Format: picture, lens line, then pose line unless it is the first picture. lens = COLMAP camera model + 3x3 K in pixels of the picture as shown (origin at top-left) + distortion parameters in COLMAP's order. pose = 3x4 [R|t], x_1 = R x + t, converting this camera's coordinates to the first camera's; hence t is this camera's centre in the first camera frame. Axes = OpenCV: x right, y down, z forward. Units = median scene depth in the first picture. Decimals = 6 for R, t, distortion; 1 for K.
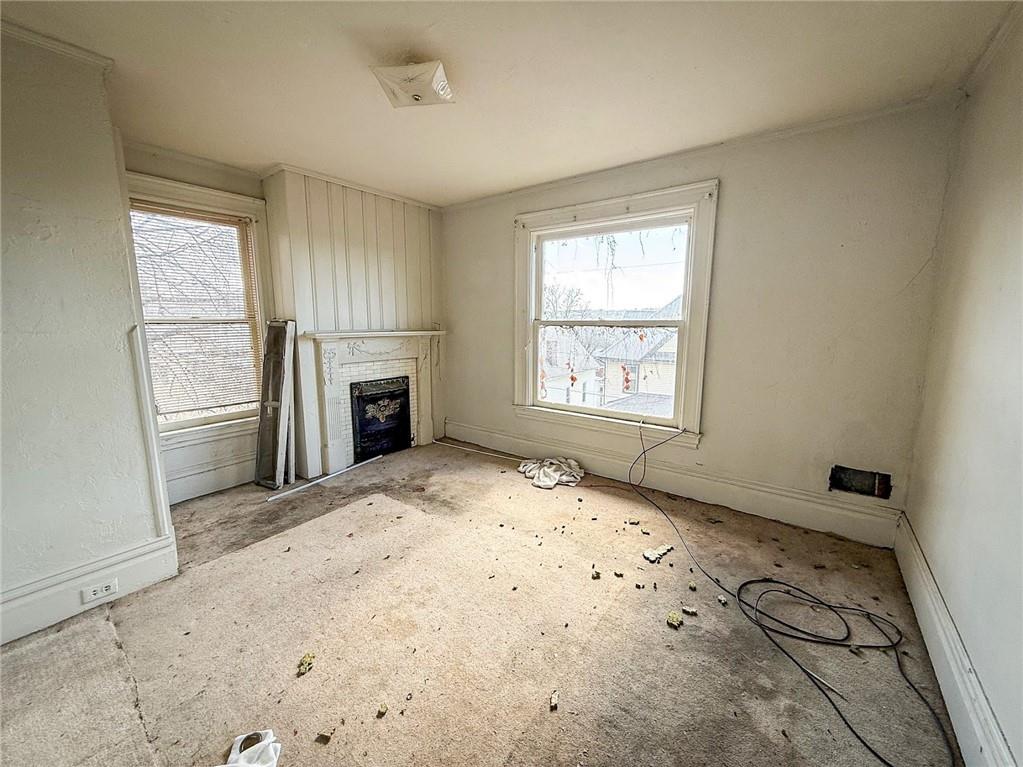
lens RADIAL K [[407.1, 0, 508.4], [0, 407.1, 382.1], [0, 0, 1]] dist [0.000562, -0.000162]
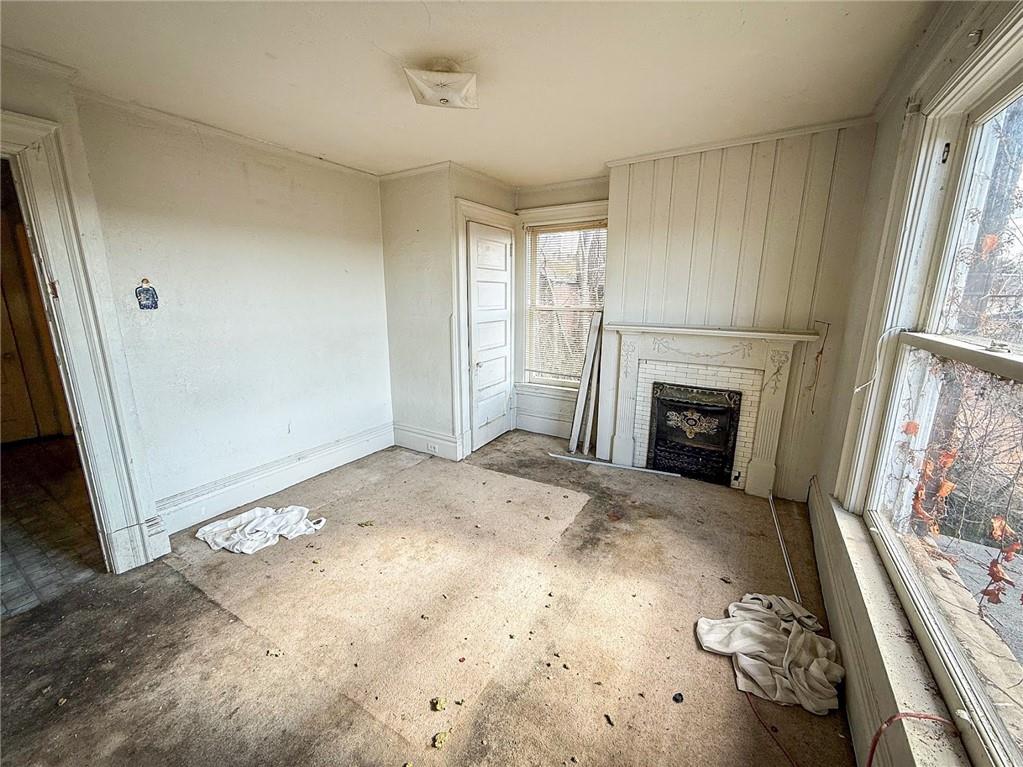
lens RADIAL K [[407.1, 0, 507.9], [0, 407.1, 382.4], [0, 0, 1]] dist [0.000562, -0.000162]
pose [[0.099660, 0.214791, -0.971562, 0.463529], [-0.153637, 0.968035, 0.198252, -0.126349], [0.983089, 0.129510, 0.129475, 0.560806]]
